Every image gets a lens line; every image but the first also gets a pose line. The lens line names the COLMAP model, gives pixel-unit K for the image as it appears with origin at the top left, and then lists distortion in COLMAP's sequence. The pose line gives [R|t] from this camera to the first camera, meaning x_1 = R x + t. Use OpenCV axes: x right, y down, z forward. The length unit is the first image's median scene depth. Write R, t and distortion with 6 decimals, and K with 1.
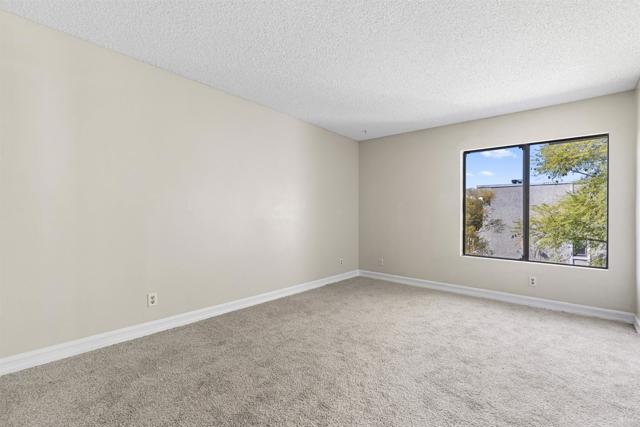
lens RADIAL K [[292.7, 0, 320.0], [0, 292.7, 213.5], [0, 0, 1]] dist [0.000632, 0.000847]
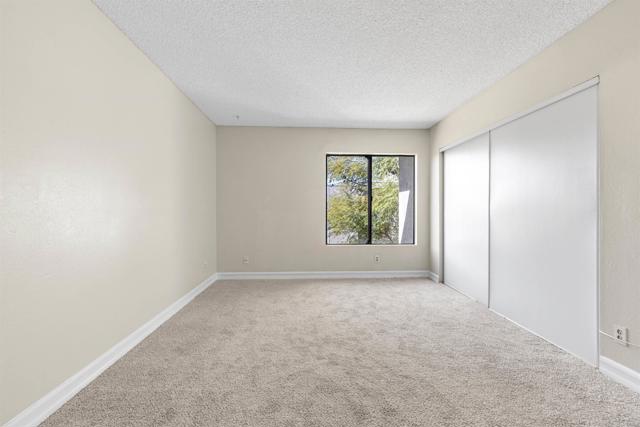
lens RADIAL K [[292.7, 0, 320.0], [0, 292.7, 213.5], [0, 0, 1]] dist [0.000632, 0.000847]
pose [[0.714112, -0.013604, 0.699899, -0.451914], [0.003511, 0.999868, 0.015853, 0.003163], [-0.700022, -0.008864, 0.714066, 0.278037]]
